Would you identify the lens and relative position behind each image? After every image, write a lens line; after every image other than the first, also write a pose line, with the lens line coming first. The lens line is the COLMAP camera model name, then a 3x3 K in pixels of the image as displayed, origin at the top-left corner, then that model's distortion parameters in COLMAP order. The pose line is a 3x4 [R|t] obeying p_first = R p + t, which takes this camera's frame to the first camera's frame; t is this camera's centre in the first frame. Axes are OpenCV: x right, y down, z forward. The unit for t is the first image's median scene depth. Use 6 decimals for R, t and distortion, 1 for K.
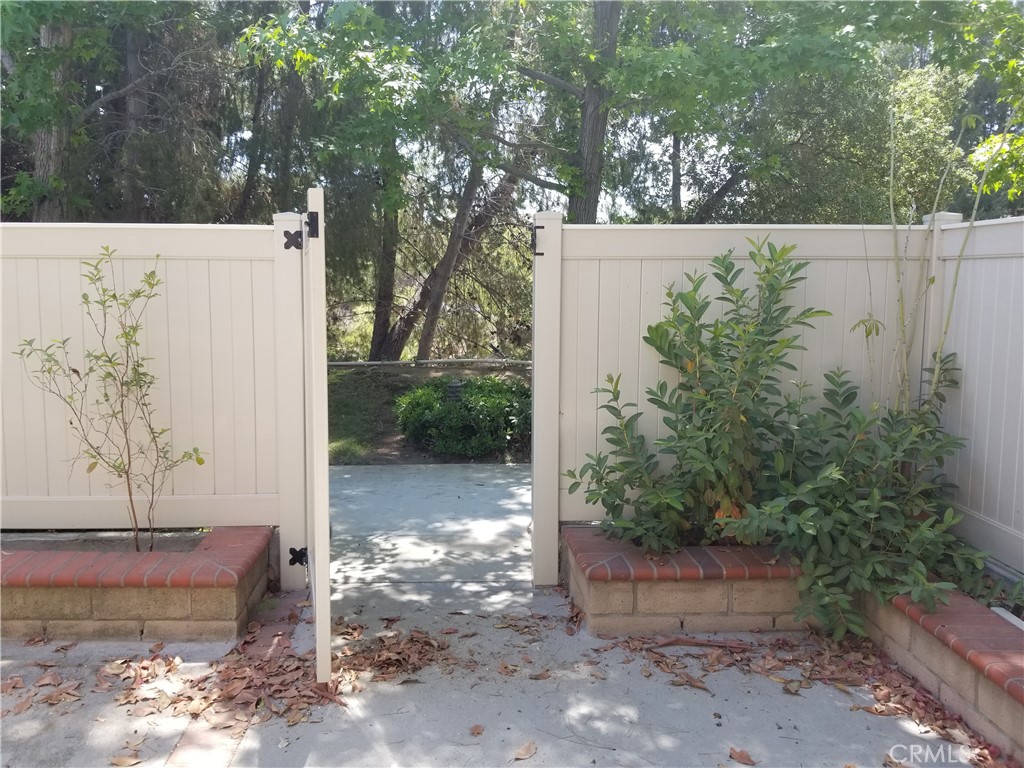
lens RADIAL K [[819.5, 0, 483.5], [0, 819.5, 356.6], [0, 0, 1]] dist [0.042240, -0.072855]
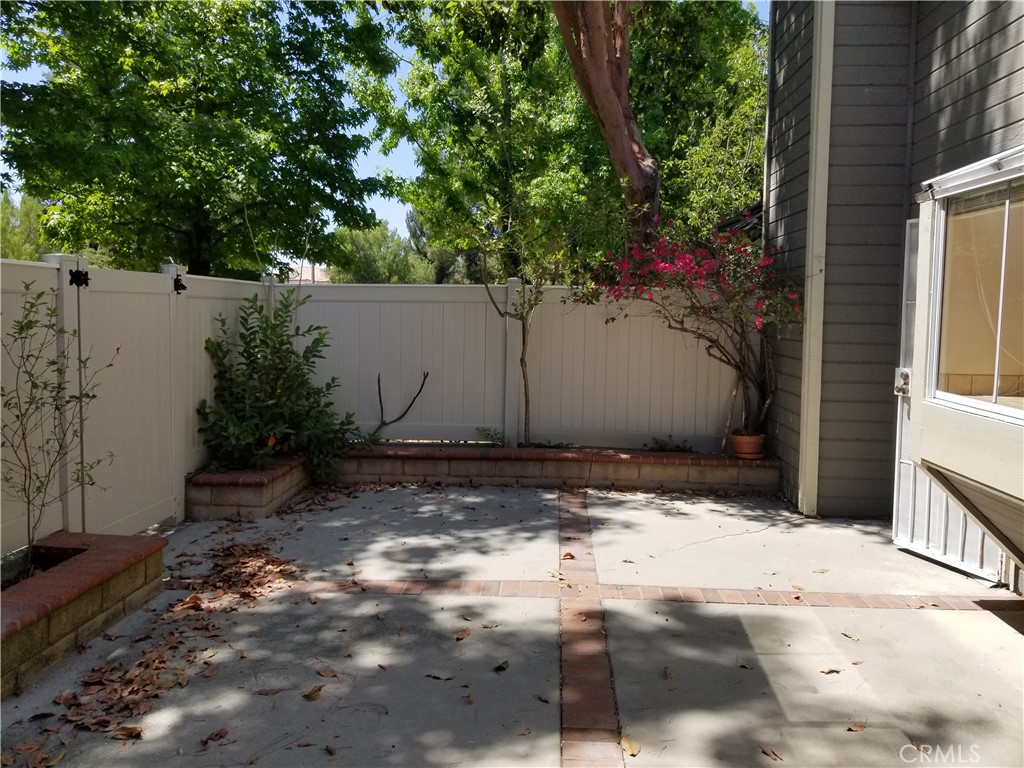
lens RADIAL K [[807.4, 0, 480.2], [0, 807.4, 361.3], [0, 0, 1]] dist [0.080522, -0.122514]
pose [[0.118596, -0.064950, 0.990816, -1.423735], [0.084872, 0.994870, 0.055057, -0.040474], [-0.989309, 0.077563, 0.123500, 0.302447]]
